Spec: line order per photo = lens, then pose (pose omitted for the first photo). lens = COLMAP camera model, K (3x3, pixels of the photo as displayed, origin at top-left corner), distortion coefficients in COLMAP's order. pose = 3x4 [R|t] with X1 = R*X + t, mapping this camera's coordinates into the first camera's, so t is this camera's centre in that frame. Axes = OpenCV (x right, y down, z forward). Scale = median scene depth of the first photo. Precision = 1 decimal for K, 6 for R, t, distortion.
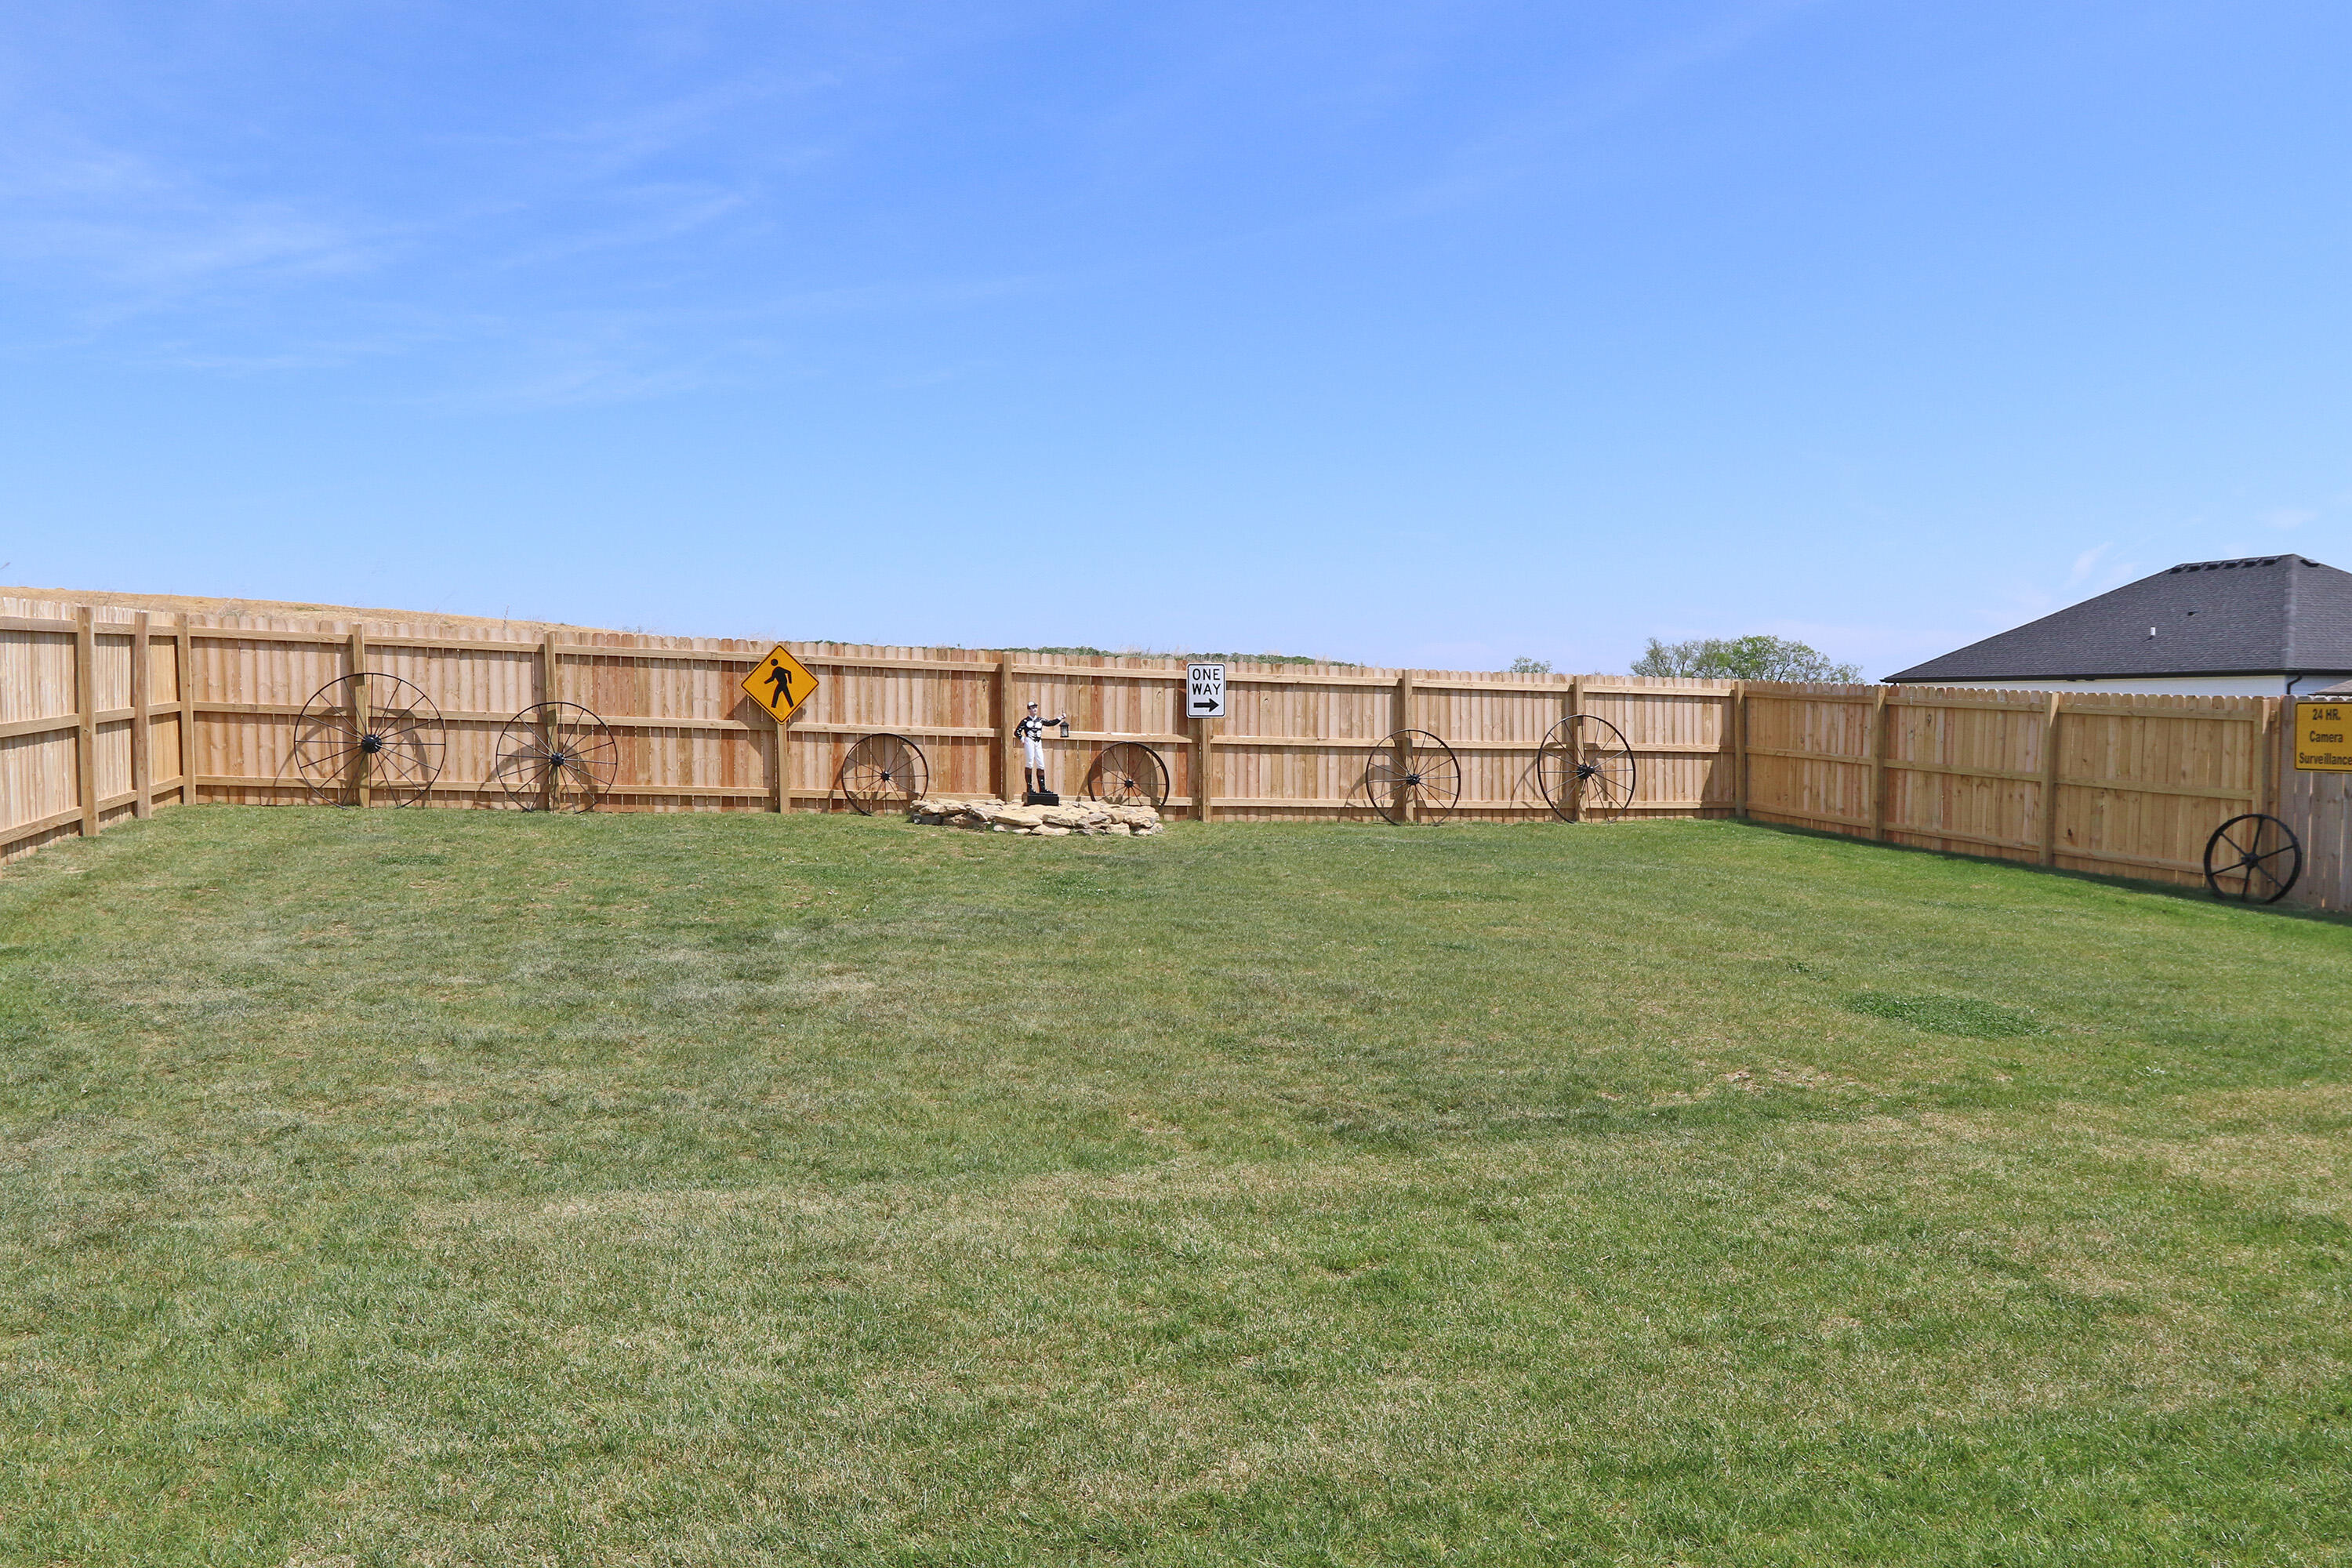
lens RADIAL K [[1815.9, 0, 1176.0], [0, 1815.9, 784.0], [0, 0, 1]] dist [-0.082109, 0.070062]
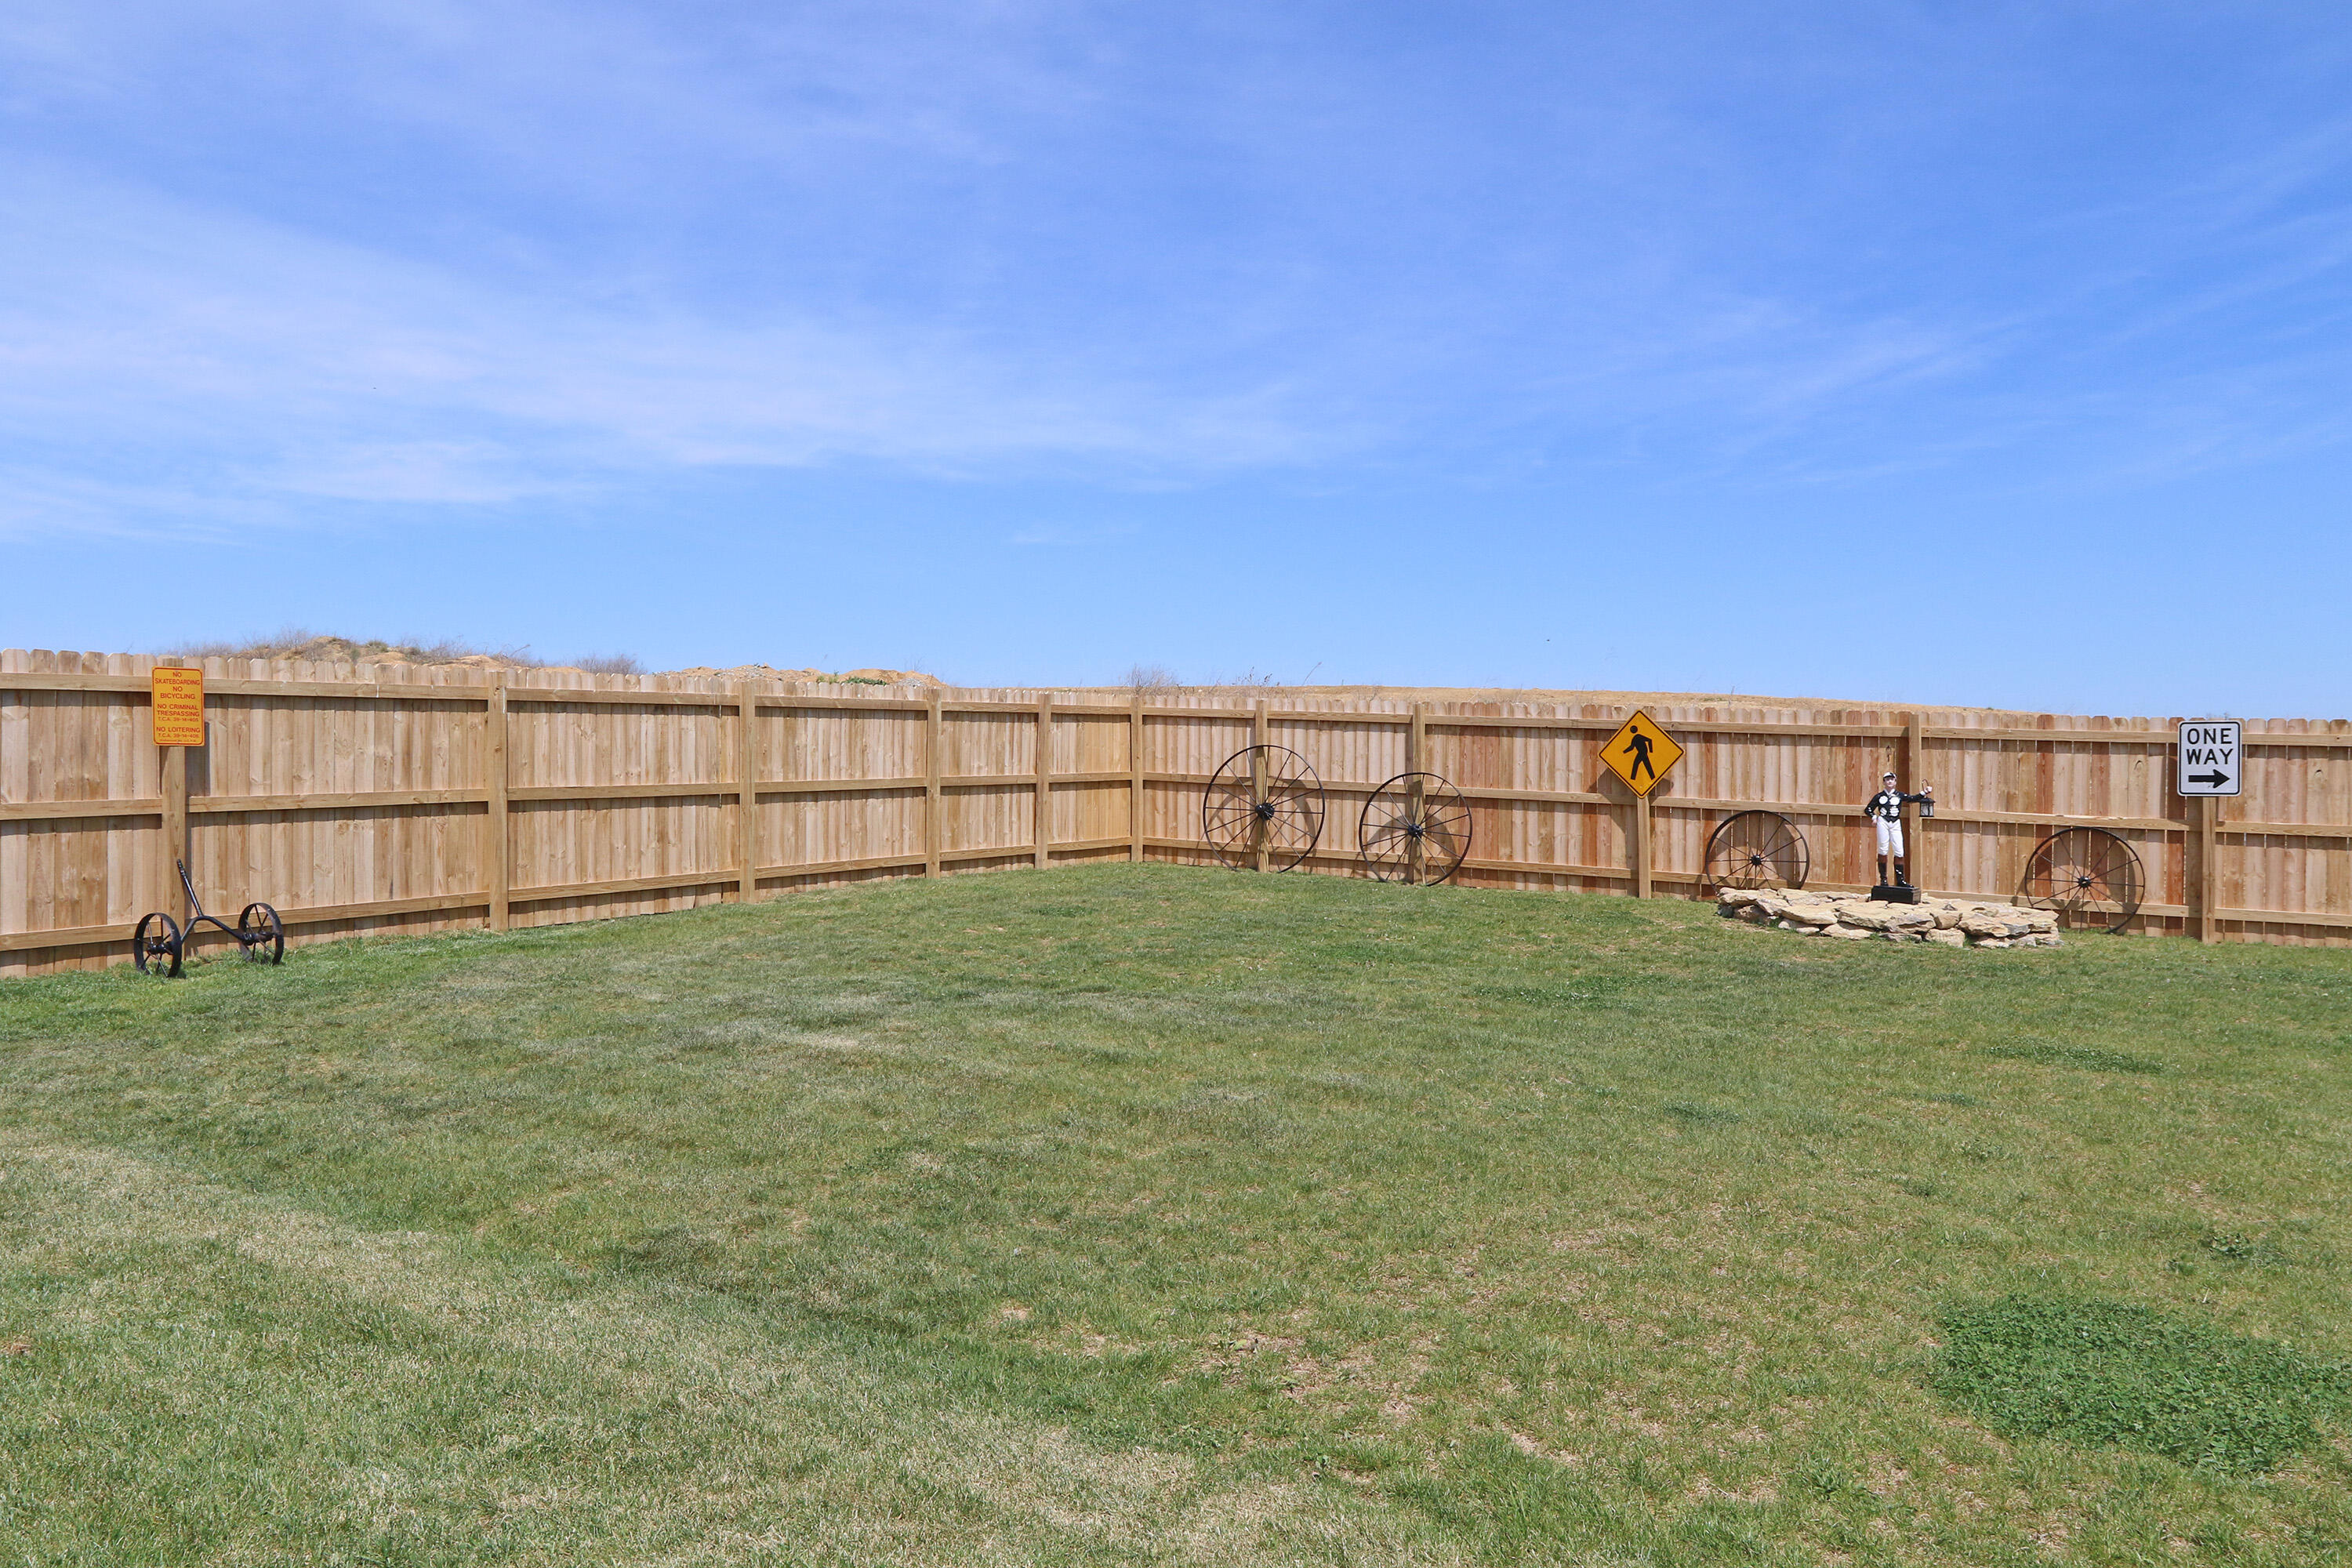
lens RADIAL K [[1780.5, 0, 1176.0], [0, 1780.5, 784.0], [0, 0, 1]] dist [-0.001552, 0.002171]
pose [[0.664809, 0.002487, -0.747009, 0.289178], [-0.040574, 0.998639, -0.032785, -0.001493], [0.745911, 0.052105, 0.664005, 0.237275]]
